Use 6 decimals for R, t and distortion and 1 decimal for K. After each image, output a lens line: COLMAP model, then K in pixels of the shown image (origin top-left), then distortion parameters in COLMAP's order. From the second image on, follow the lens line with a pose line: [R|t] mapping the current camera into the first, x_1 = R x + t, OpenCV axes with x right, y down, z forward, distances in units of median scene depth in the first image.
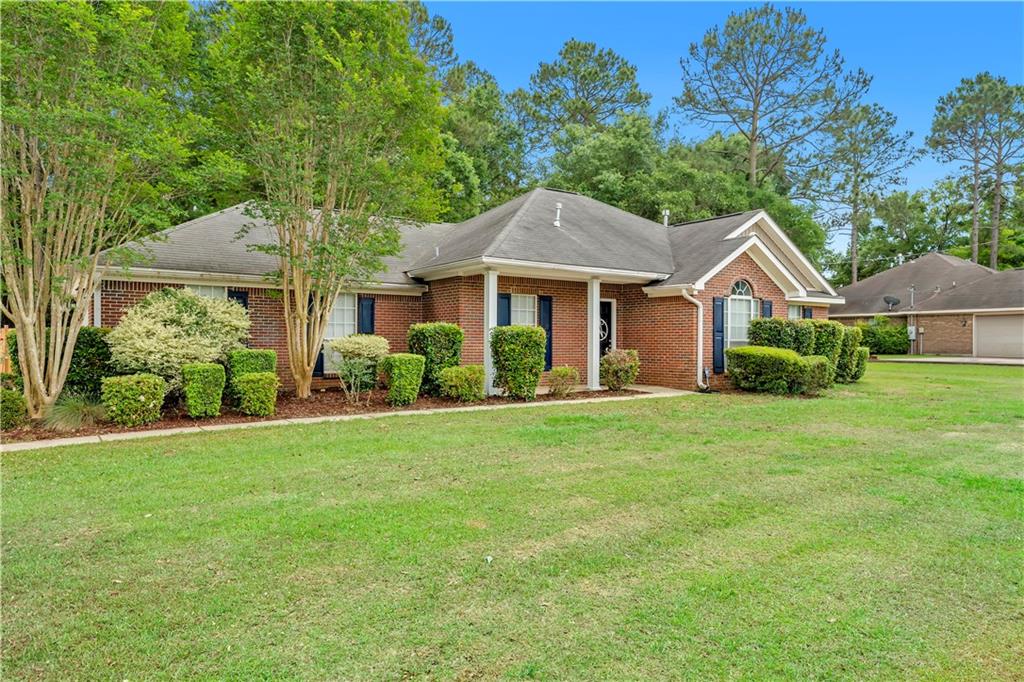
lens RADIAL K [[668.5, 0, 512.0], [0, 668.5, 341.0], [0, 0, 1]] dist [-0.000168, 0.001375]
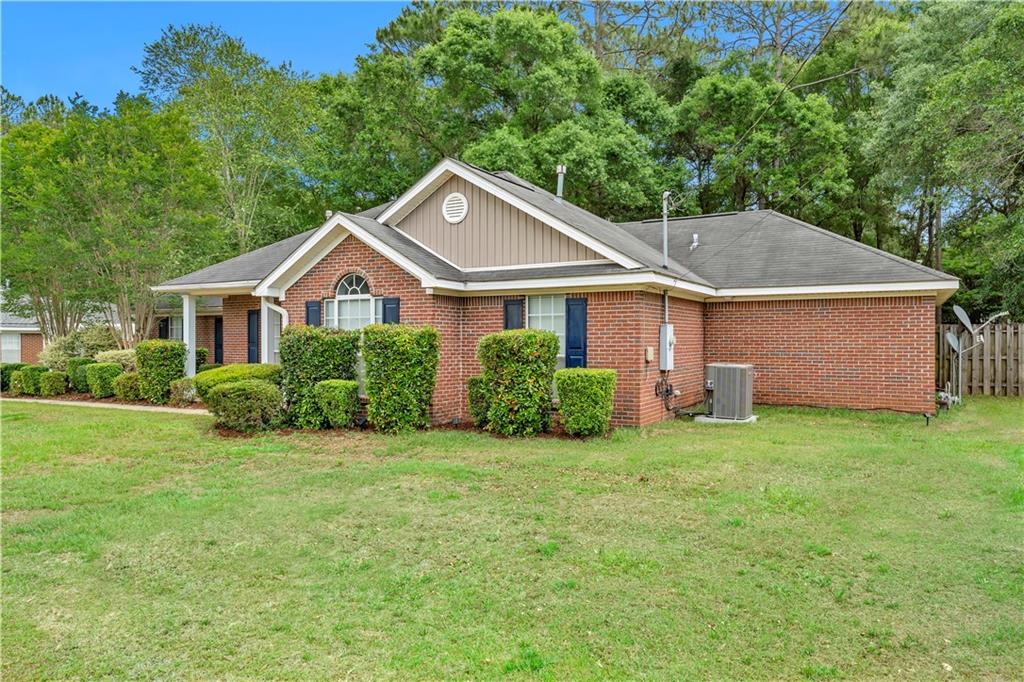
lens RADIAL K [[634.4, 0, 512.0], [0, 634.4, 341.0], [0, 0, 1]] dist [-0.002997, -0.001067]
pose [[0.472796, -0.004844, -0.881159, 1.055794], [0.005988, 0.999979, -0.002284, -0.013613], [0.881152, -0.004197, 0.472815, 0.823938]]
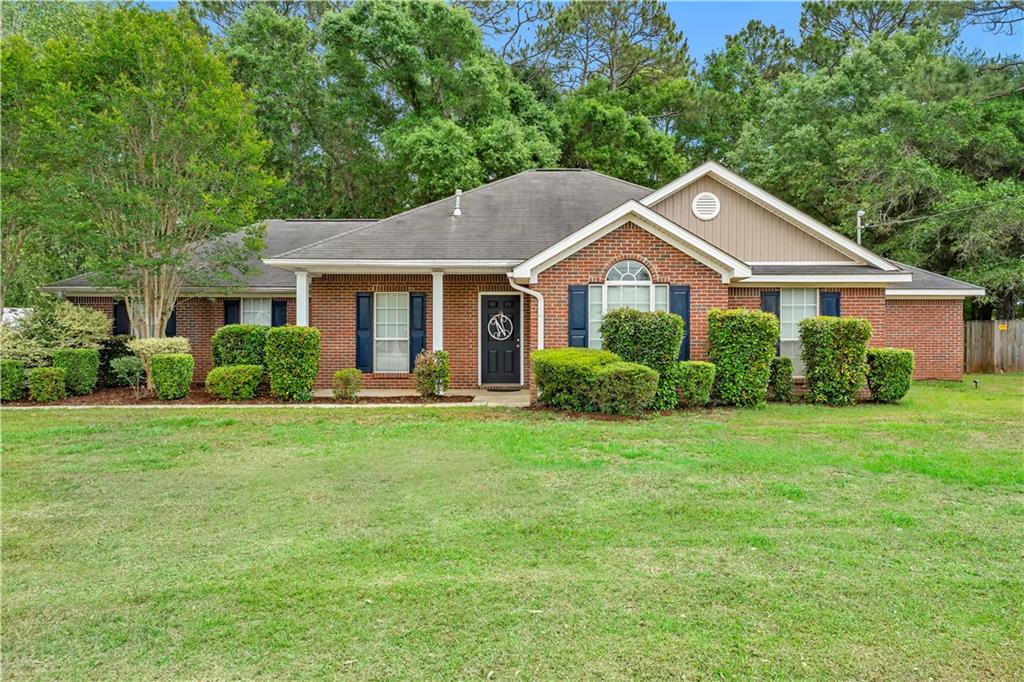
lens RADIAL K [[634.4, 0, 512.0], [0, 634.4, 341.0], [0, 0, 1]] dist [-0.002997, -0.001067]
pose [[0.824881, 0.000697, -0.565306, 0.645128], [0.002976, 0.999980, 0.005576, -0.003654], [0.565298, -0.006282, 0.824863, 0.328520]]
